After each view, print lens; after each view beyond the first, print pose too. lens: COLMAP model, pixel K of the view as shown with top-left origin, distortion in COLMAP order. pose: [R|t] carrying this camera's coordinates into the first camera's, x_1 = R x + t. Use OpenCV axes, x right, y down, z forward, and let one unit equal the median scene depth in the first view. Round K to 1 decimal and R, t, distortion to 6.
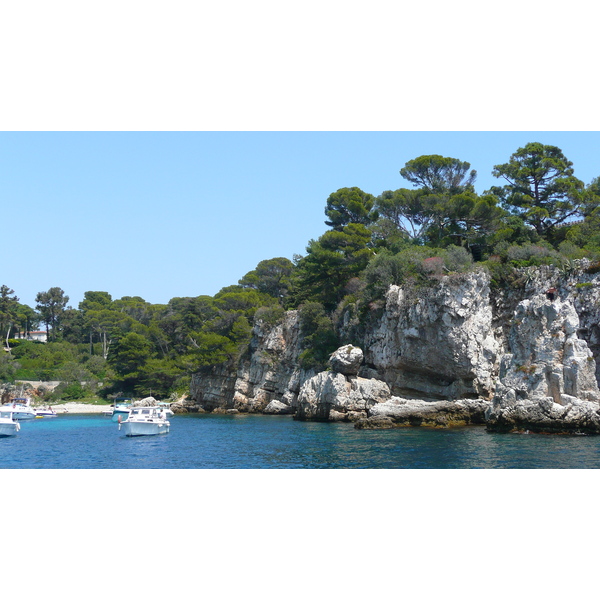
lens RADIAL K [[706.7, 0, 300.3], [0, 706.7, 302.1], [0, 0, 1]] dist [-0.022490, 0.000000]
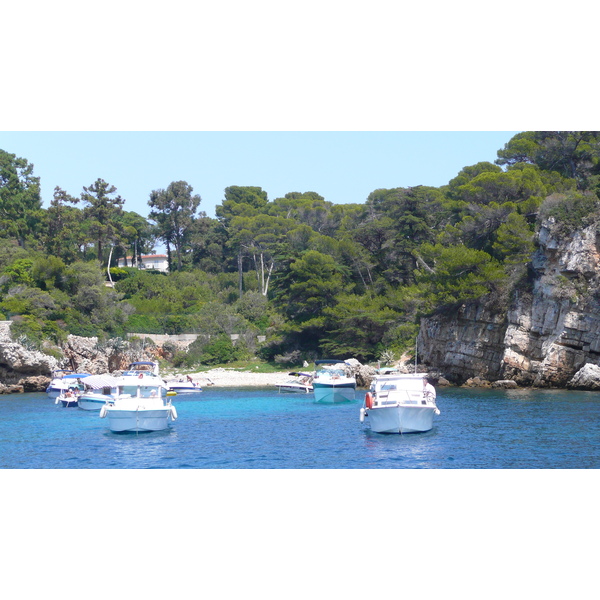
lens RADIAL K [[1161.0, 0, 295.6], [0, 1161.0, 300.7], [0, 0, 1]] dist [0.226559, 0.000000]
pose [[0.973988, -0.015019, -0.226100, -0.033424], [0.033759, 0.996283, 0.079249, 0.007710], [0.224069, -0.084820, 0.970875, 0.053080]]
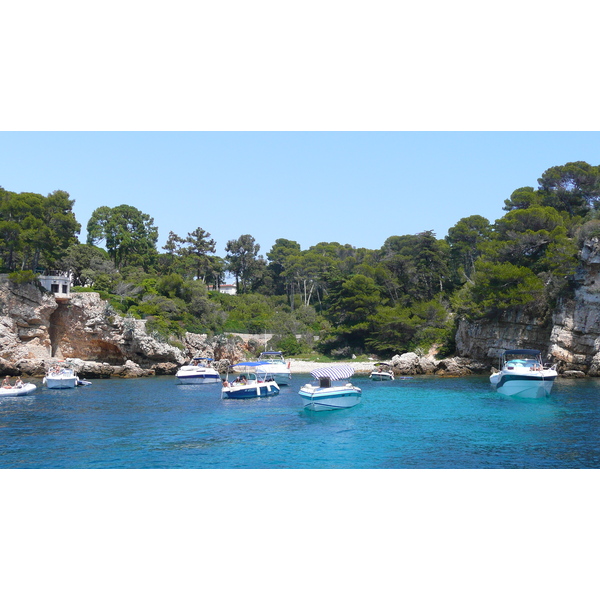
lens RADIAL K [[656.9, 0, 299.8], [0, 656.9, 301.1], [0, 0, 1]] dist [0.011461, 0.000000]
pose [[0.979356, -0.009865, -0.201904, -0.153722], [0.020035, 0.998628, 0.048390, 0.036646], [0.201149, -0.051436, 0.978209, 0.247774]]
